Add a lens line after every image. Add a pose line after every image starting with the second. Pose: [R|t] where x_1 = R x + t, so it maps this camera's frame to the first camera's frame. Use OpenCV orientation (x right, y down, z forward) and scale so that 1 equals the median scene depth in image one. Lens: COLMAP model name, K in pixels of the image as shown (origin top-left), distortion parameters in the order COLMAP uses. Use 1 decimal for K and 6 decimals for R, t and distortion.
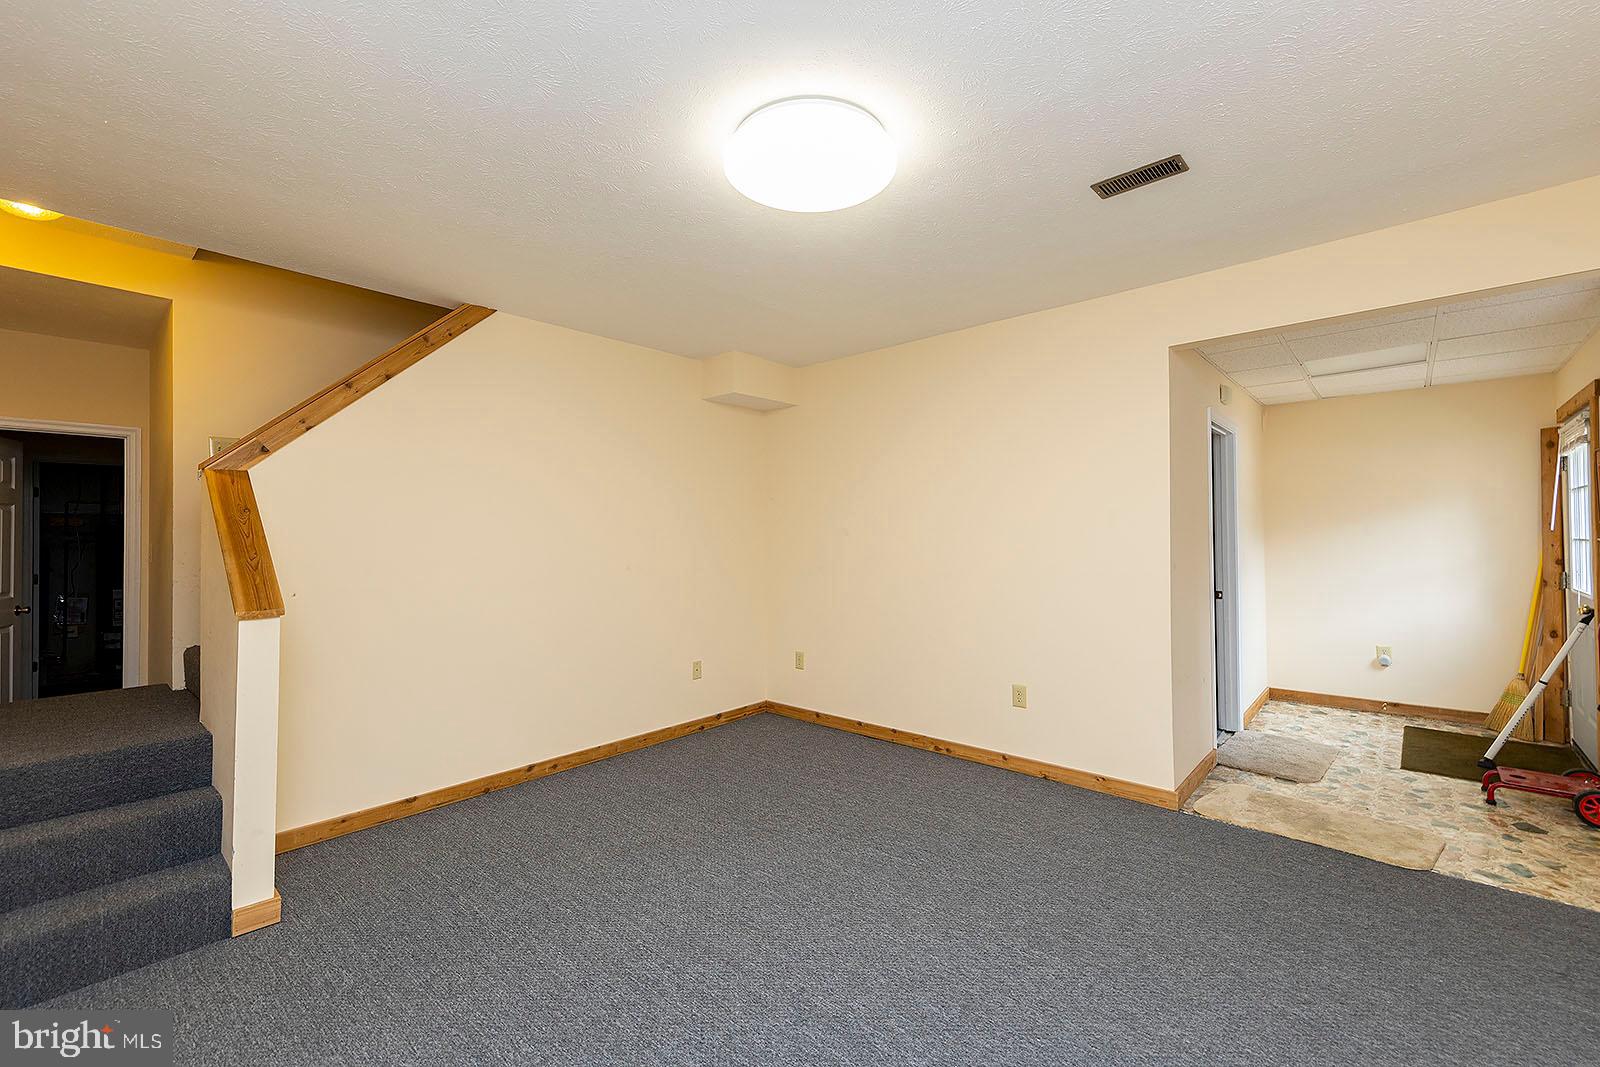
lens RADIAL K [[665.3, 0, 804.5], [0, 665.3, 529.9], [0, 0, 1]] dist [0.001071, -0.000040]
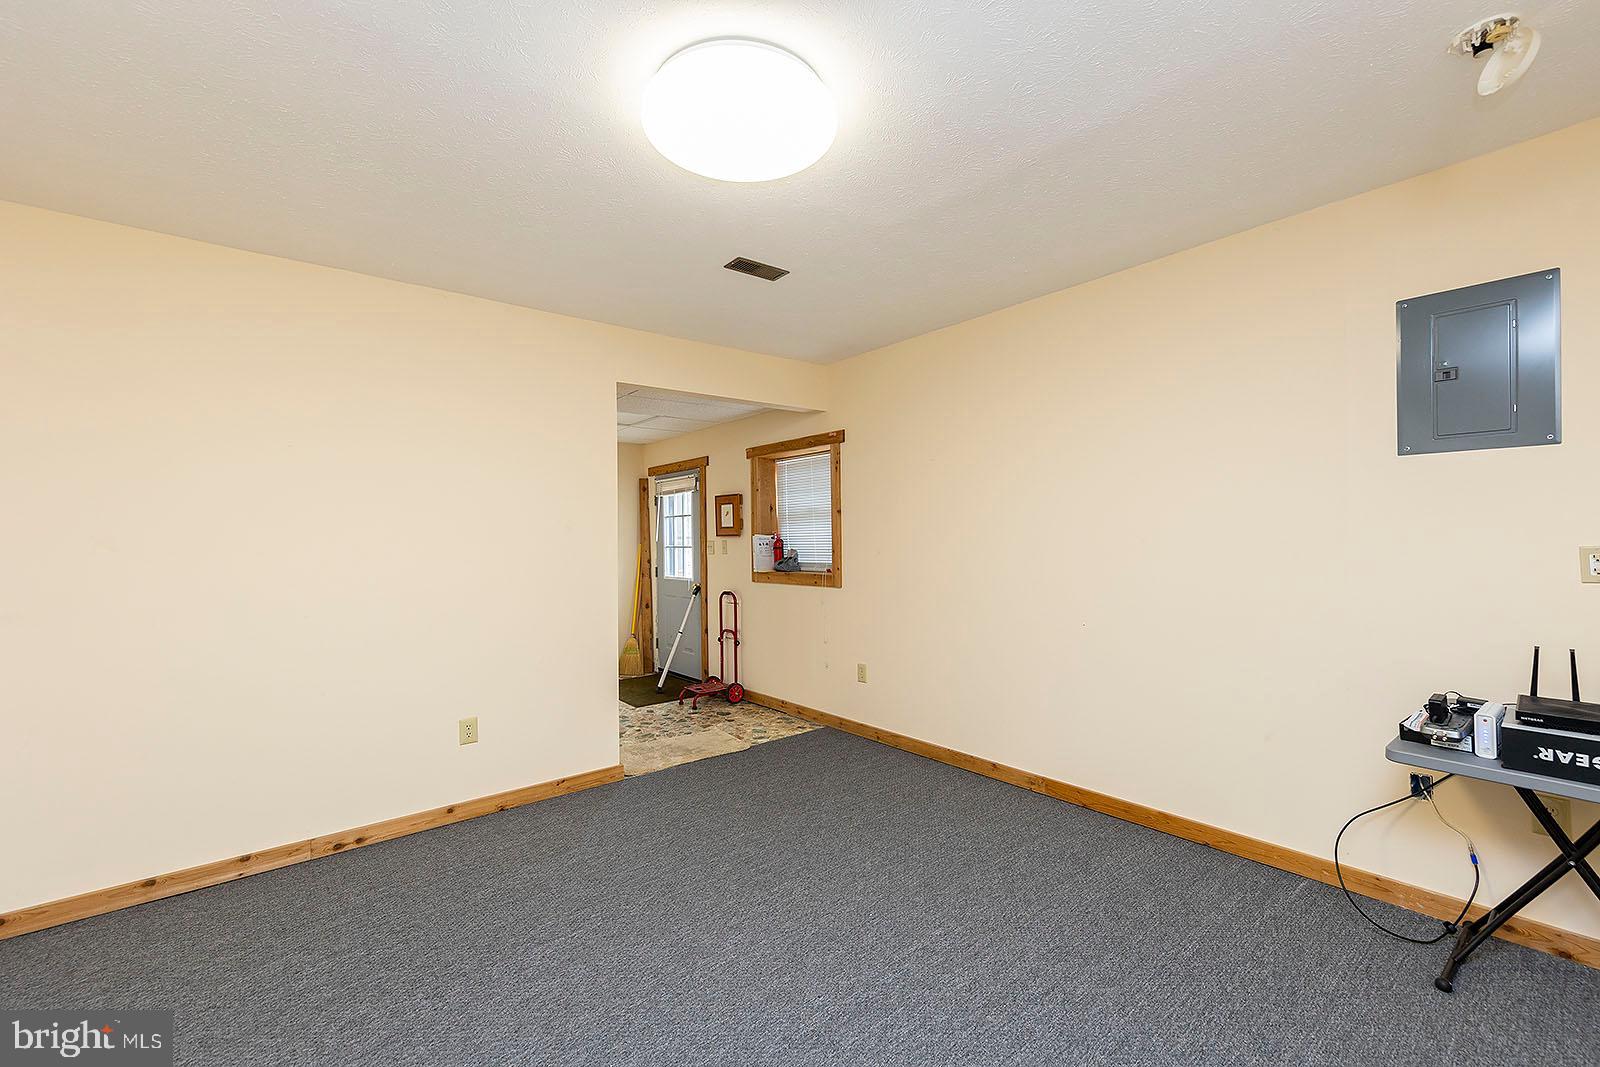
lens RADIAL K [[665.3, 0, 804.5], [0, 665.3, 529.9], [0, 0, 1]] dist [0.001071, -0.000040]
pose [[0.140818, 0.021882, 0.989794, -0.584826], [0.003018, 0.999742, -0.022532, 0.013113], [-0.990031, 0.006160, 0.140716, 0.544019]]
